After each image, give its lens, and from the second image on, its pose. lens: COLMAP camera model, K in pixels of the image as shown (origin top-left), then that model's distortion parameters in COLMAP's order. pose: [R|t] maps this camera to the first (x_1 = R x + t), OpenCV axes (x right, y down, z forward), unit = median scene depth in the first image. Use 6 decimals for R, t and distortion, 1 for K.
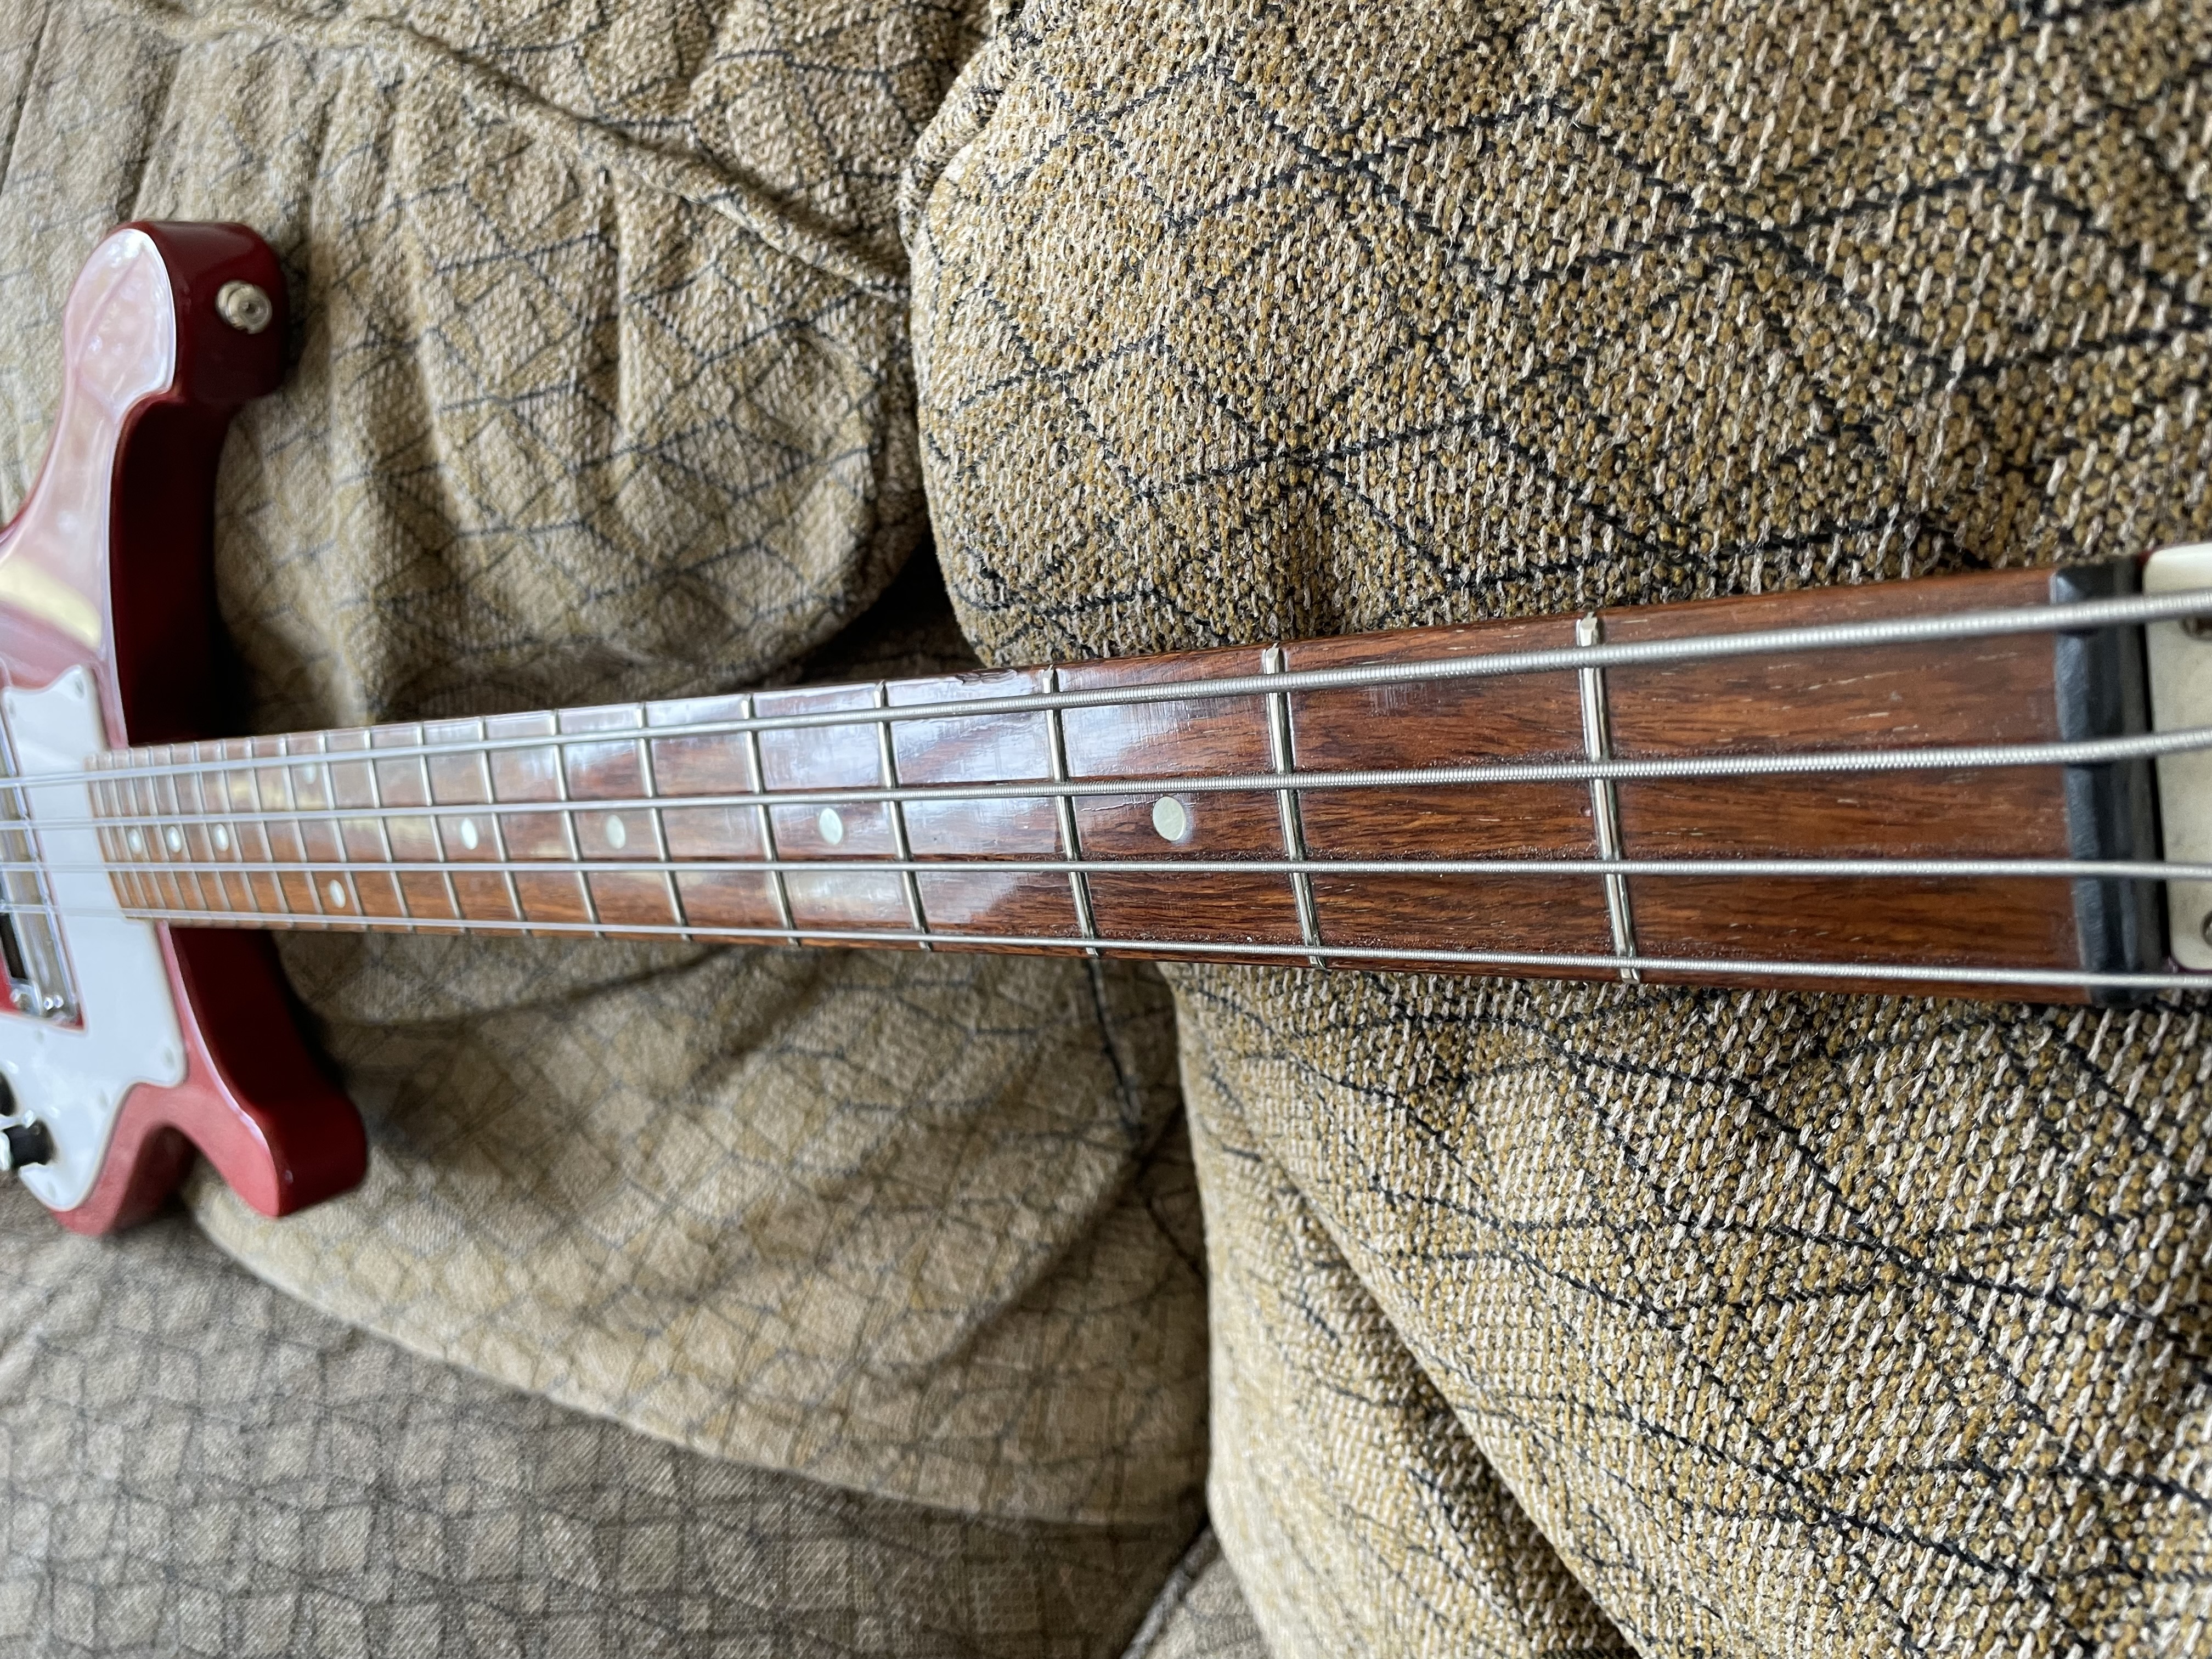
lens RADIAL K [[1696.8, 0, 1095.1], [0, 1696.8, 817.8], [0, 0, 1]] dist [0.077391, -0.117918]
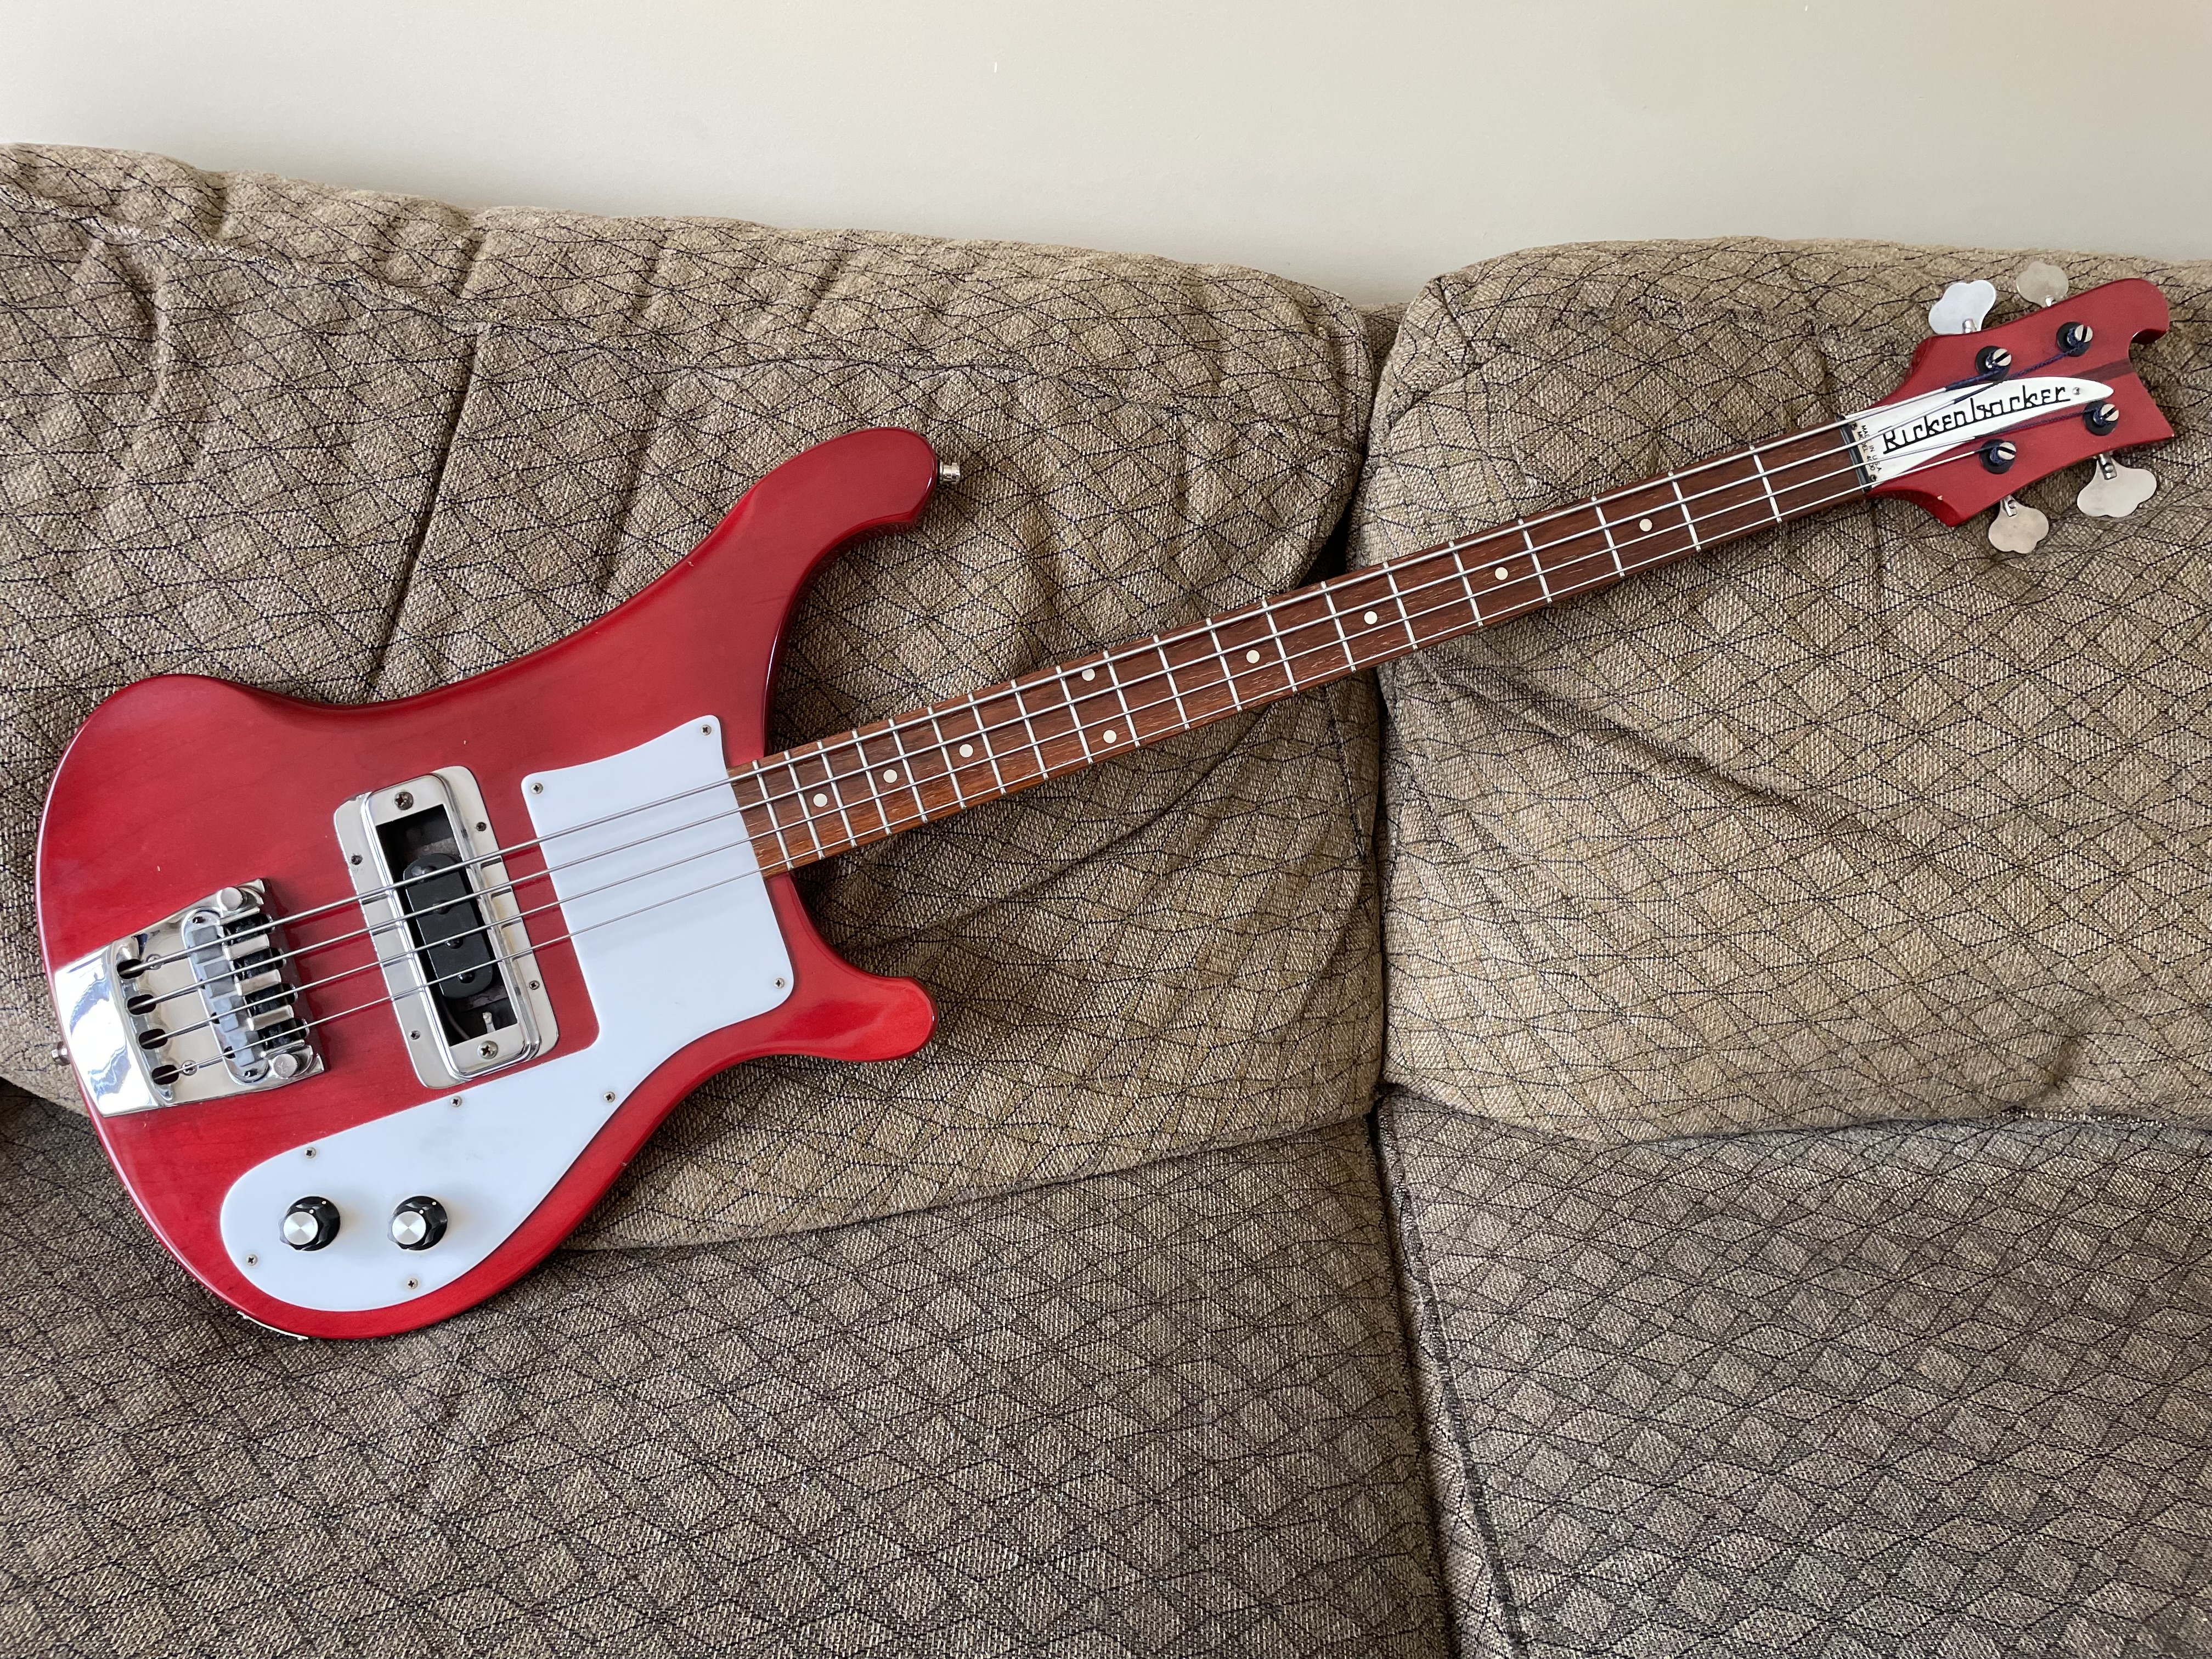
lens RADIAL K [[1696.8, 0, 1095.1], [0, 1696.8, 817.8], [0, 0, 1]] dist [0.077391, -0.117918]
pose [[0.685400, -0.028891, 0.727593, -1.800551], [0.314666, 0.912851, -0.260171, 0.602418], [-0.656667, 0.407270, 0.634759, -0.149998]]
